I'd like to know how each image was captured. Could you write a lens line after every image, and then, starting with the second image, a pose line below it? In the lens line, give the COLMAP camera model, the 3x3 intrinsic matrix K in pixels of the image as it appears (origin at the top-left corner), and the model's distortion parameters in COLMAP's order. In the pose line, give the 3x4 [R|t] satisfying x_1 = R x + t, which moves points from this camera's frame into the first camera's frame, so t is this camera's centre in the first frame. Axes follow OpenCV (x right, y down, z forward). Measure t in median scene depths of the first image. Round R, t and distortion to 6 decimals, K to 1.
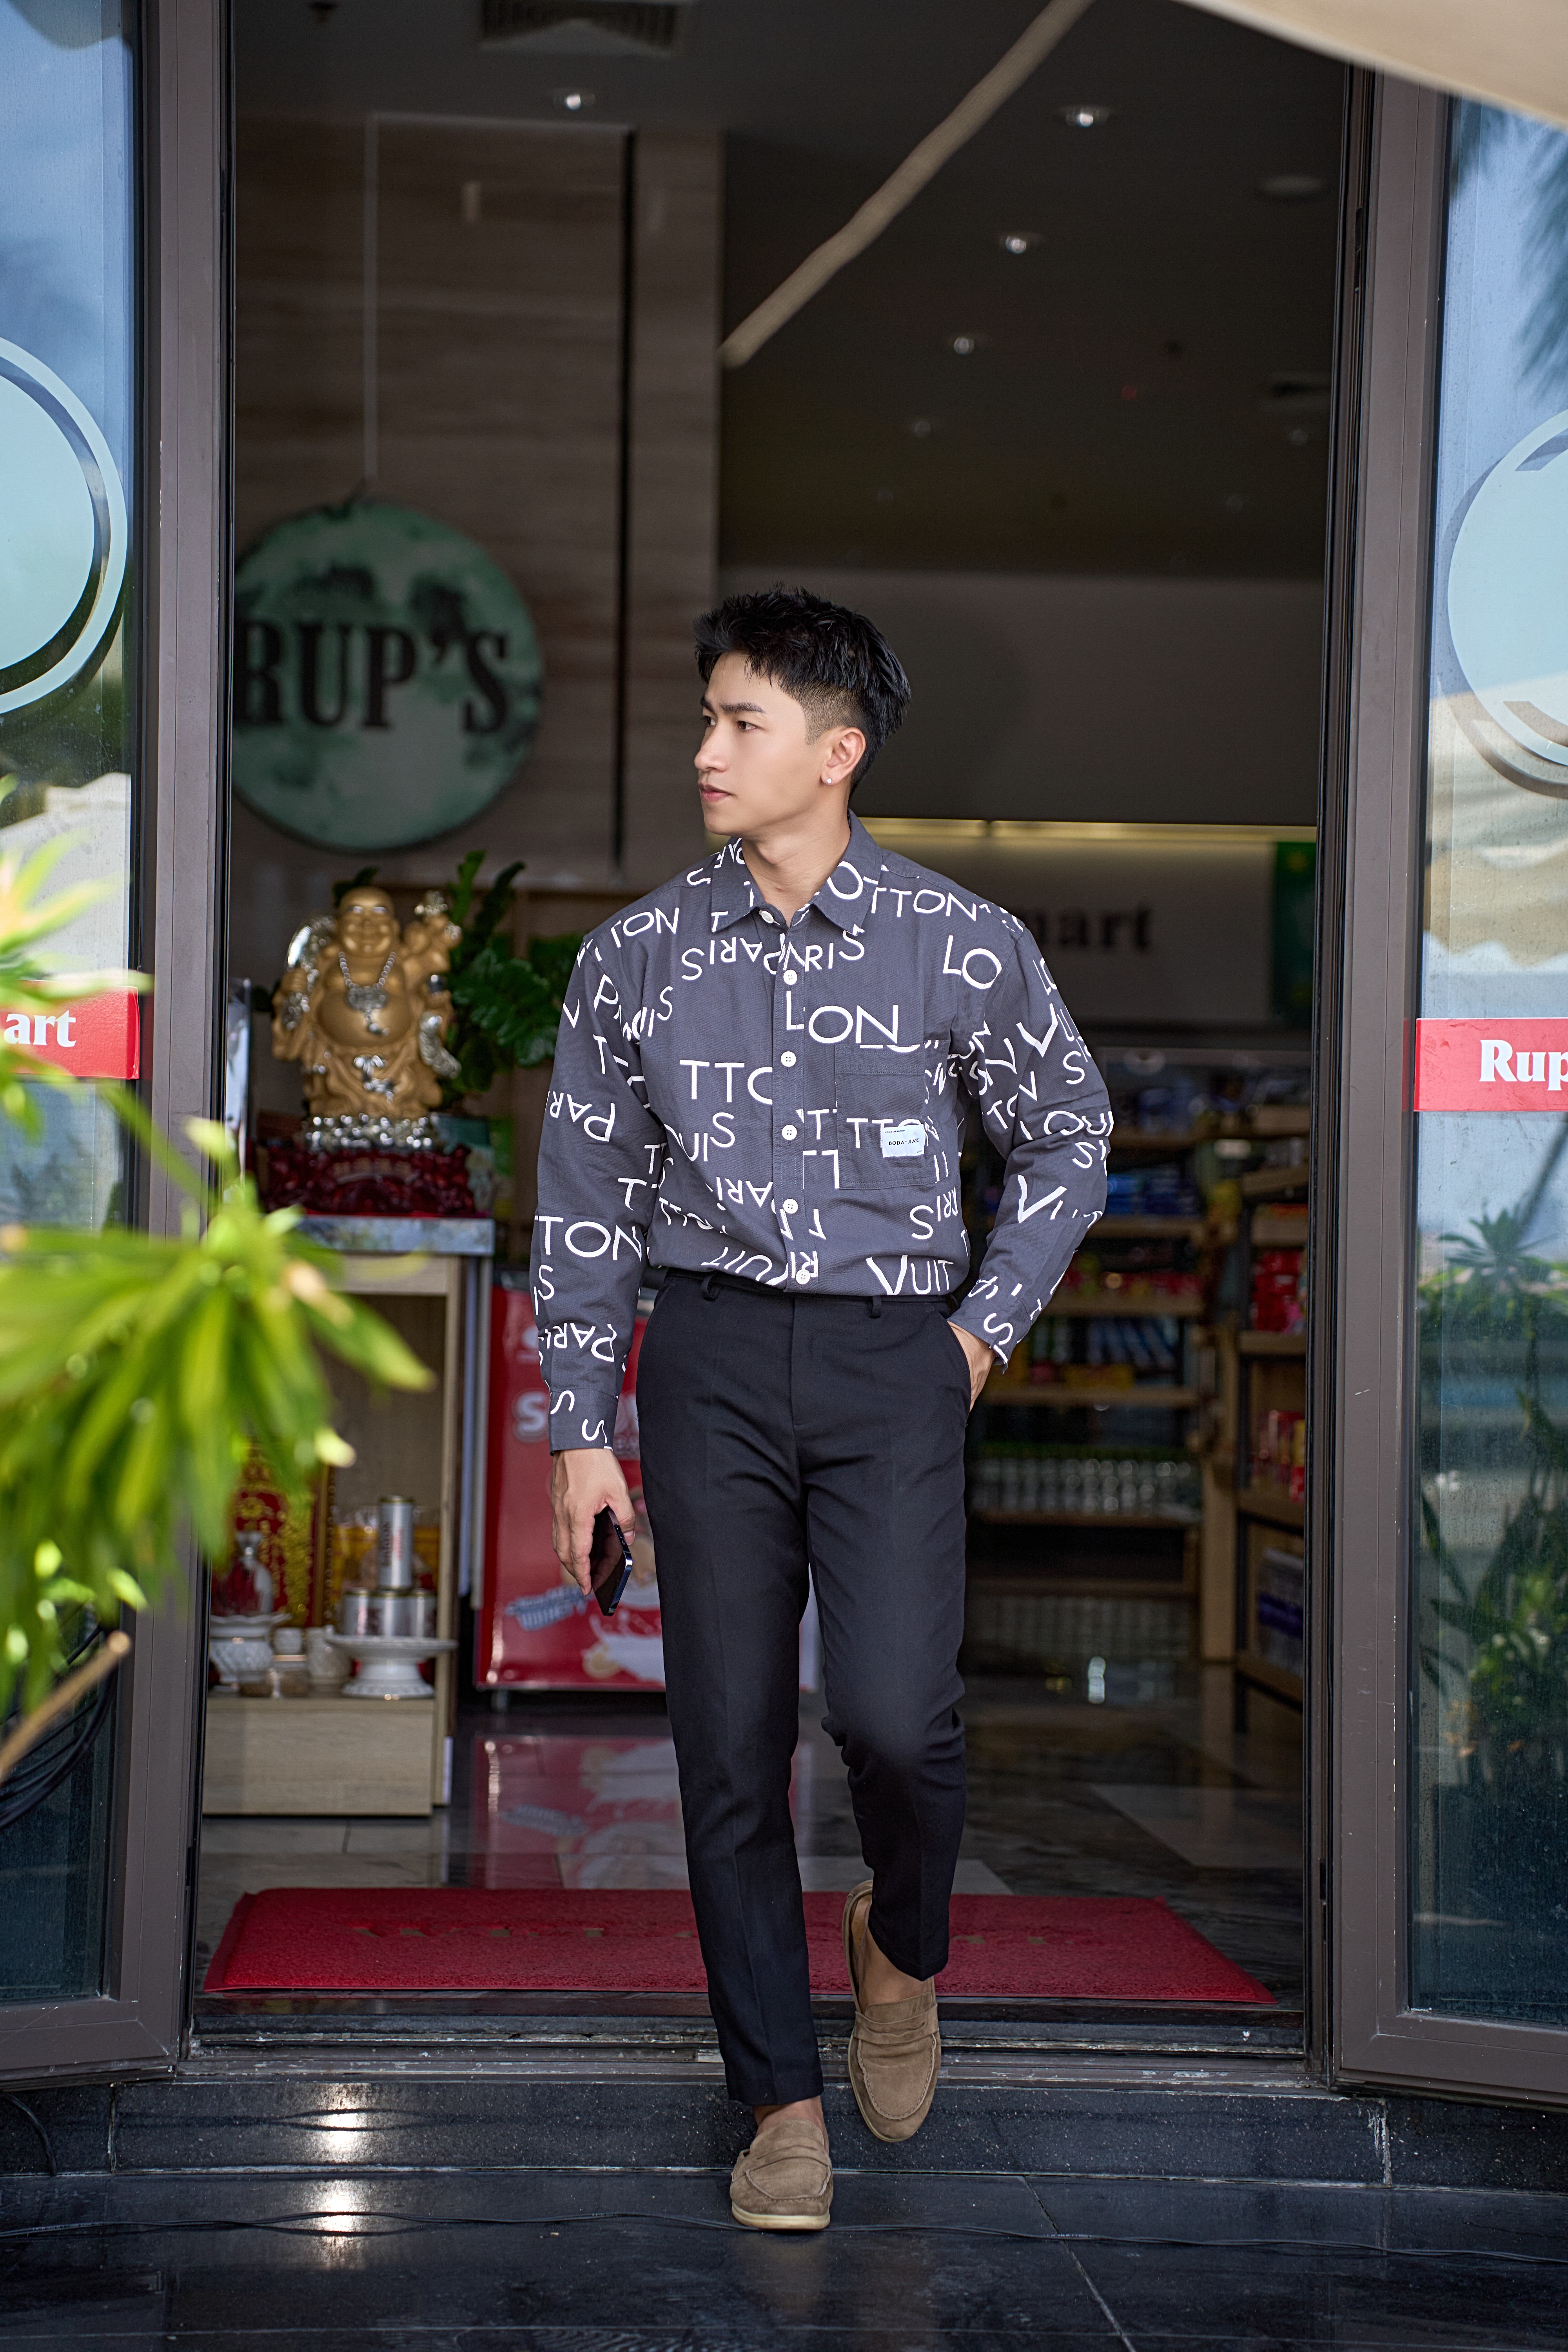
lens RADIAL K [[5078.3, 0, 795.4], [0, 5078.3, 1190.4], [0, 0, 1]] dist [0.562848, 0.000000]
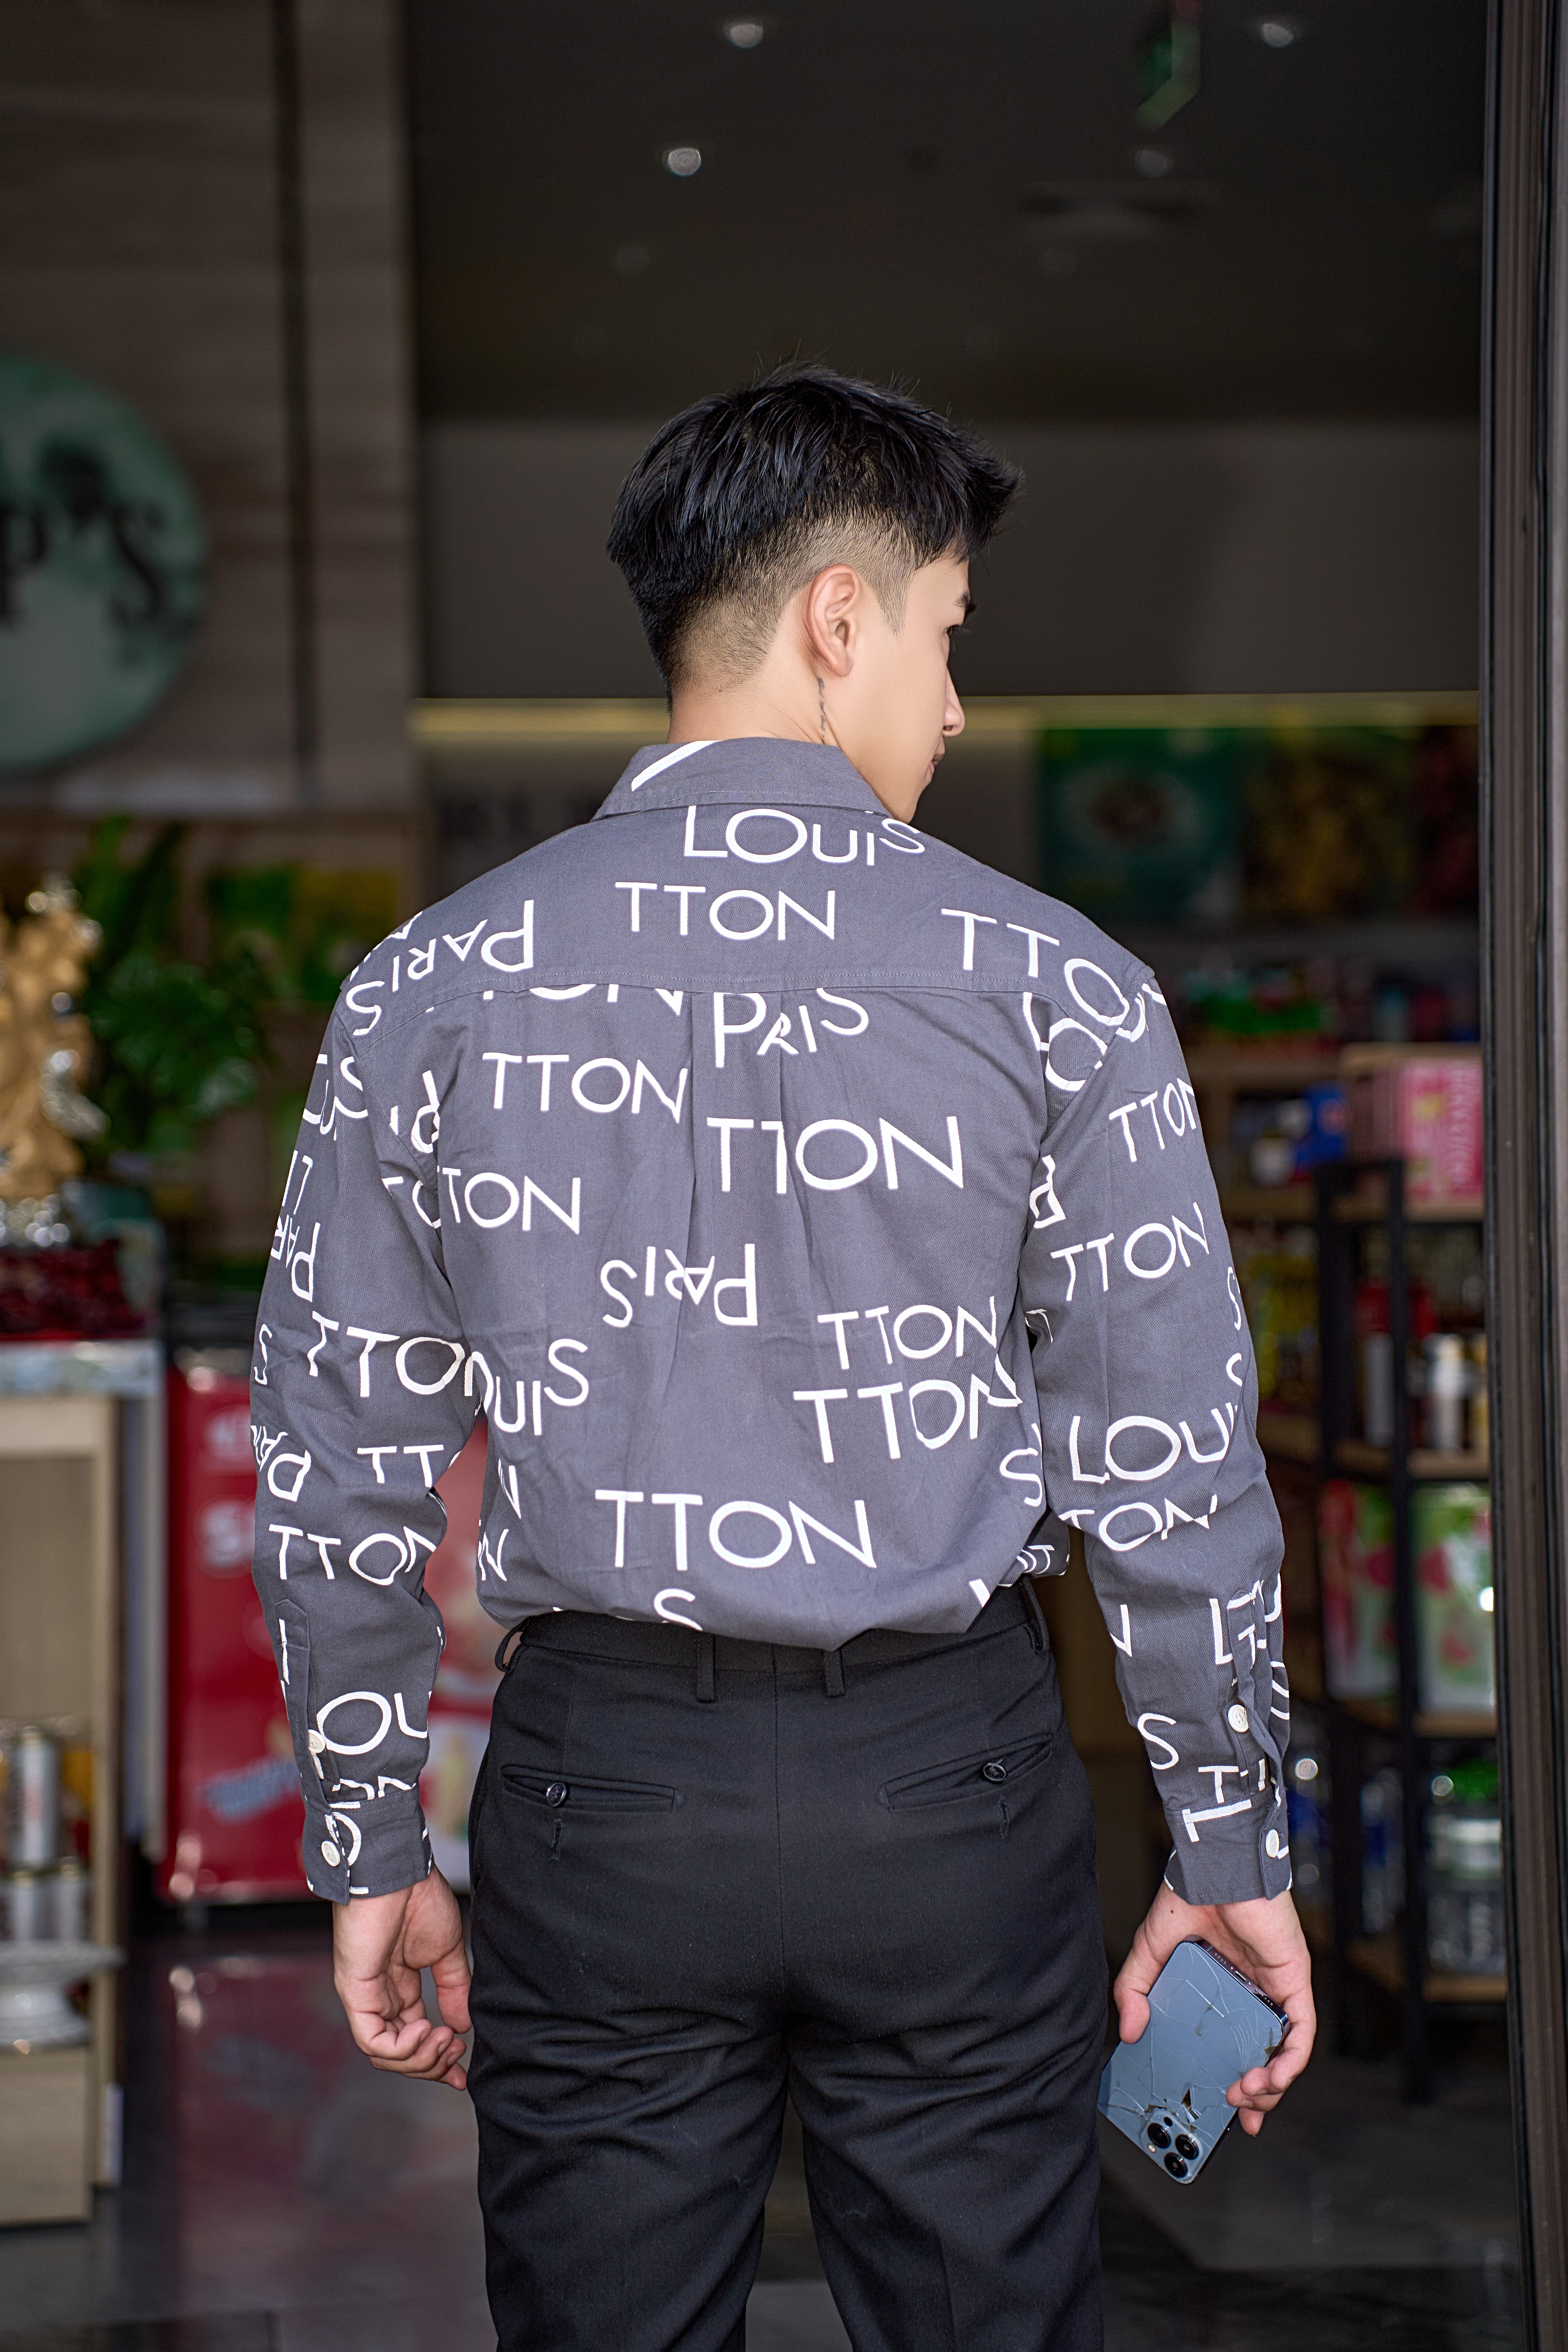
lens RADIAL K [[5078.3, 0, 768.7], [0, 5078.3, 1163.4], [0, 0, 1]] dist [0.562848, 0.000000]
pose [[0.997996, -0.030666, 0.055348, -0.019619], [0.029622, 0.999369, 0.019584, -0.041056], [-0.055913, -0.017905, 0.998275, 0.409082]]
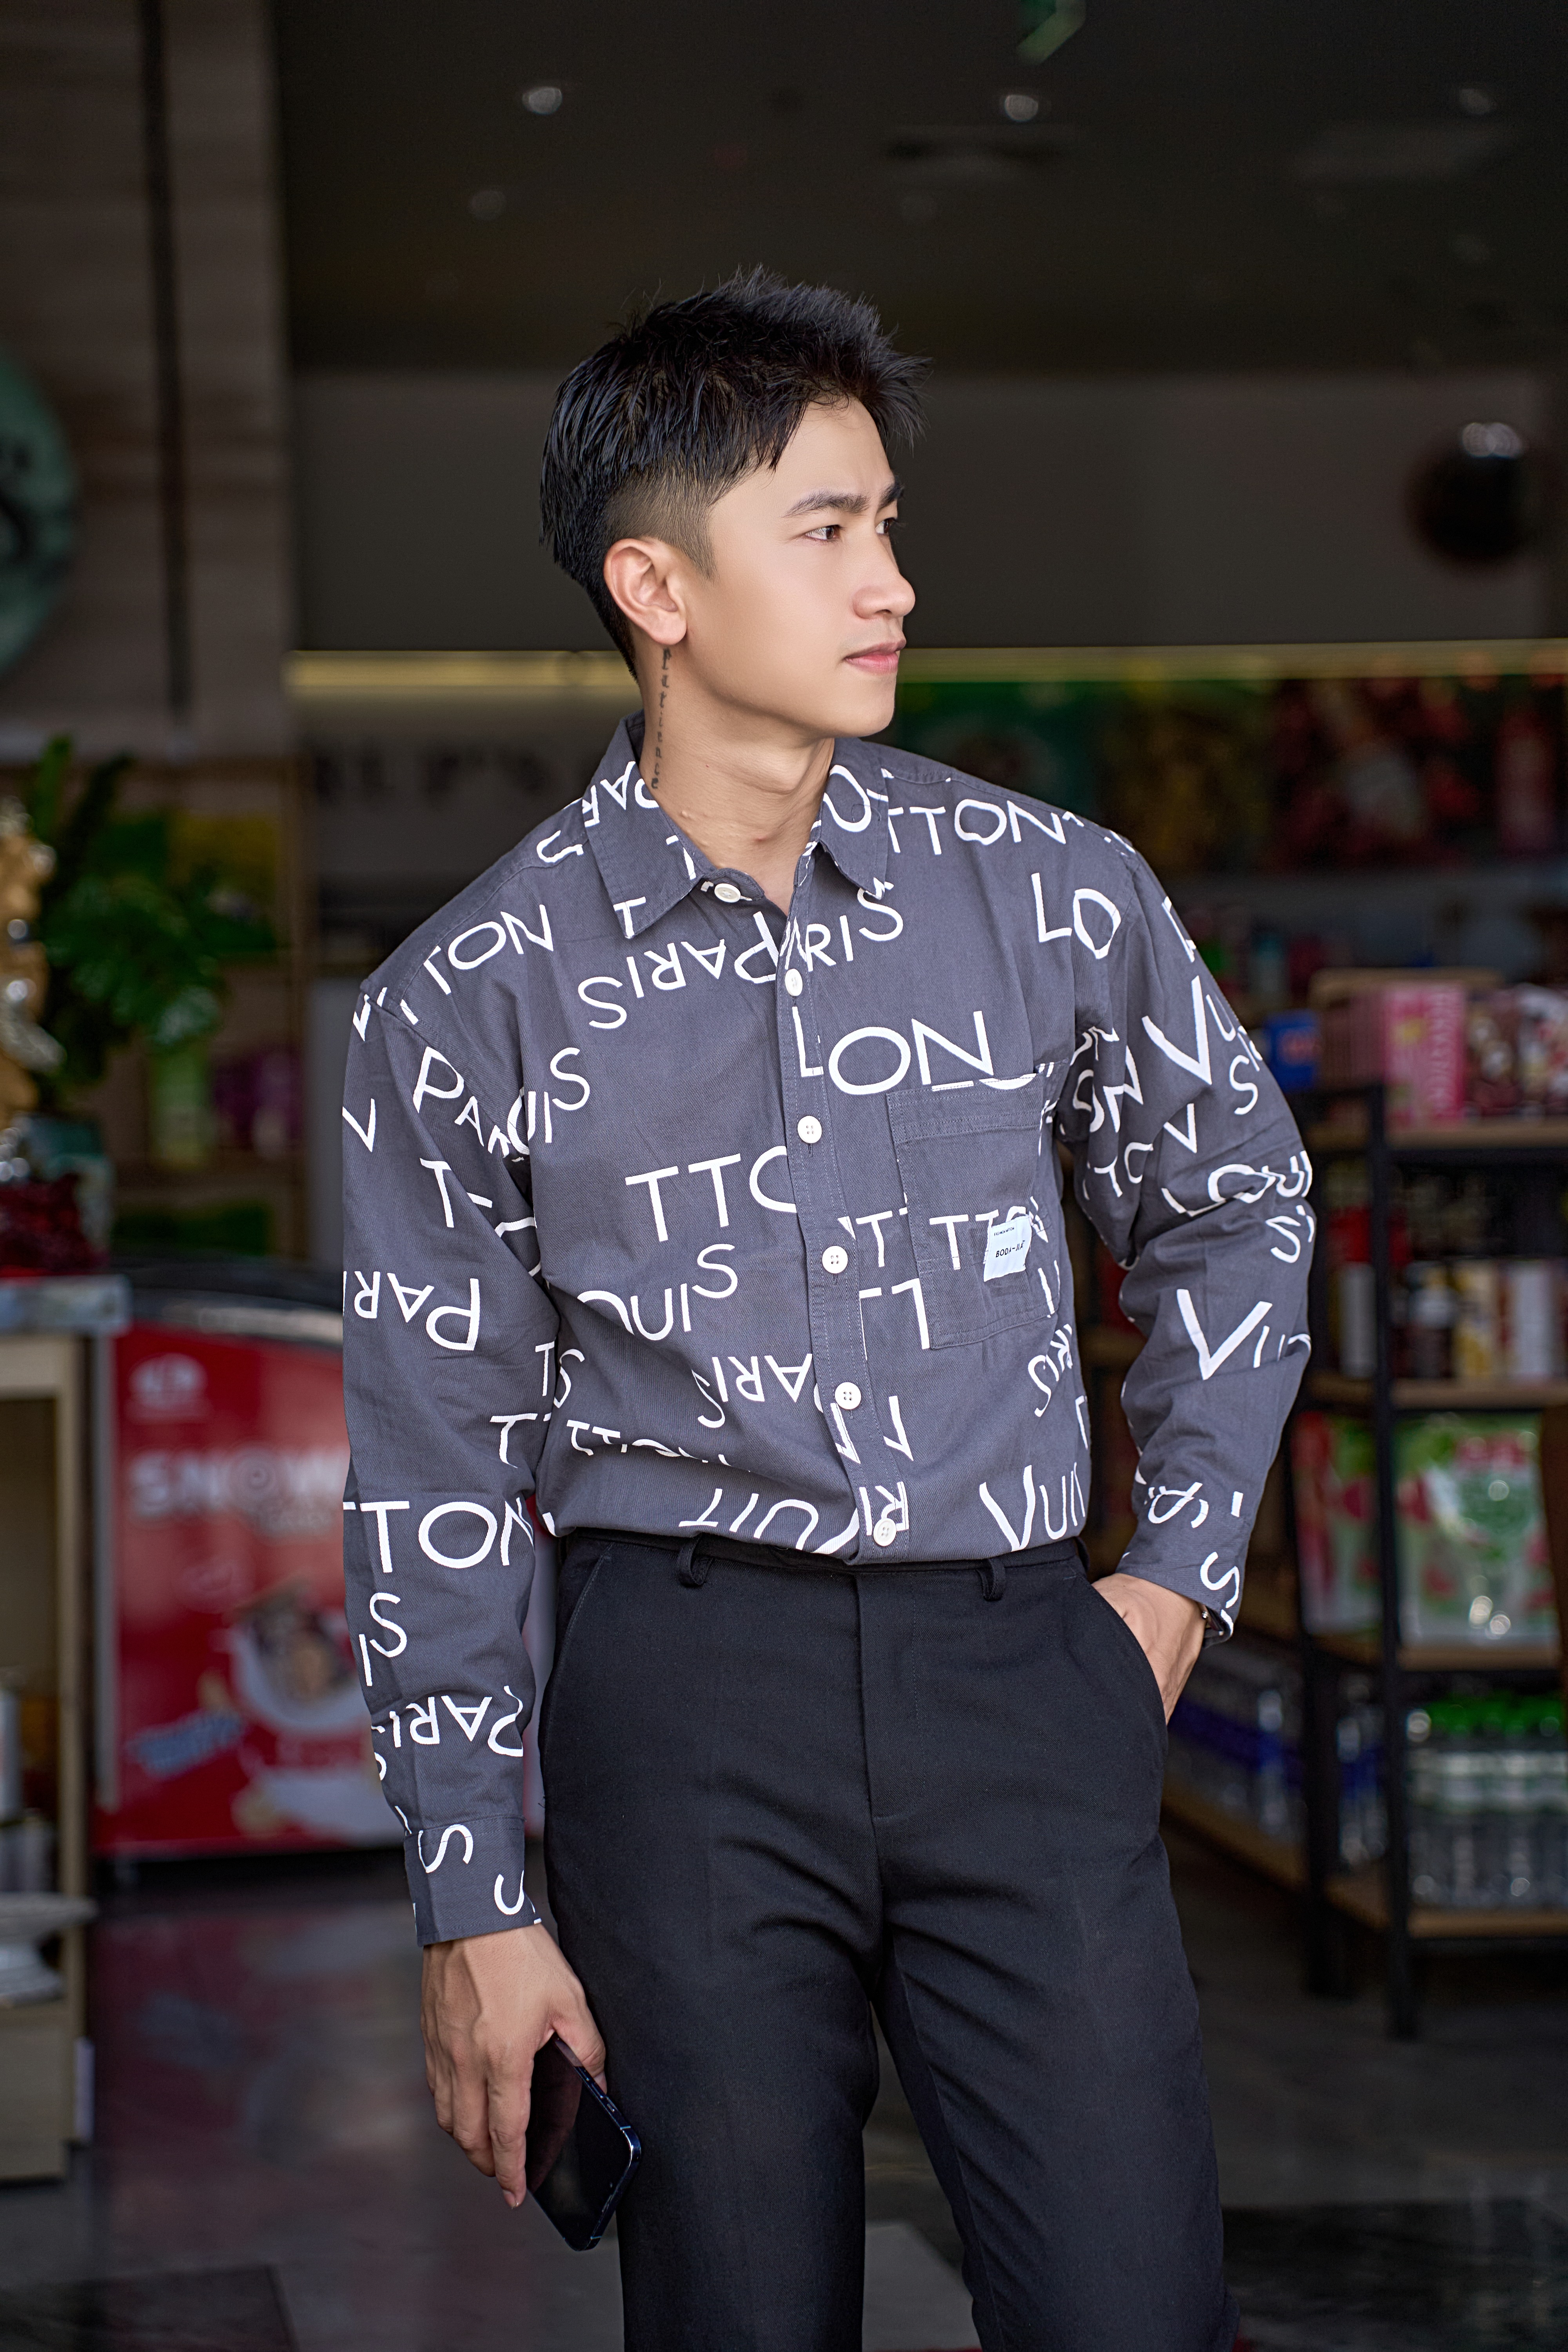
lens RADIAL K [[5078.3, 0, 770.4], [0, 5078.3, 1167.2], [0, 0, 1]] dist [0.562848, 0.000000]
pose [[0.994797, -0.038091, 0.094491, -0.053936], [0.035691, 0.998999, 0.026969, -0.032922], [-0.095424, -0.023457, 0.995160, 0.435209]]
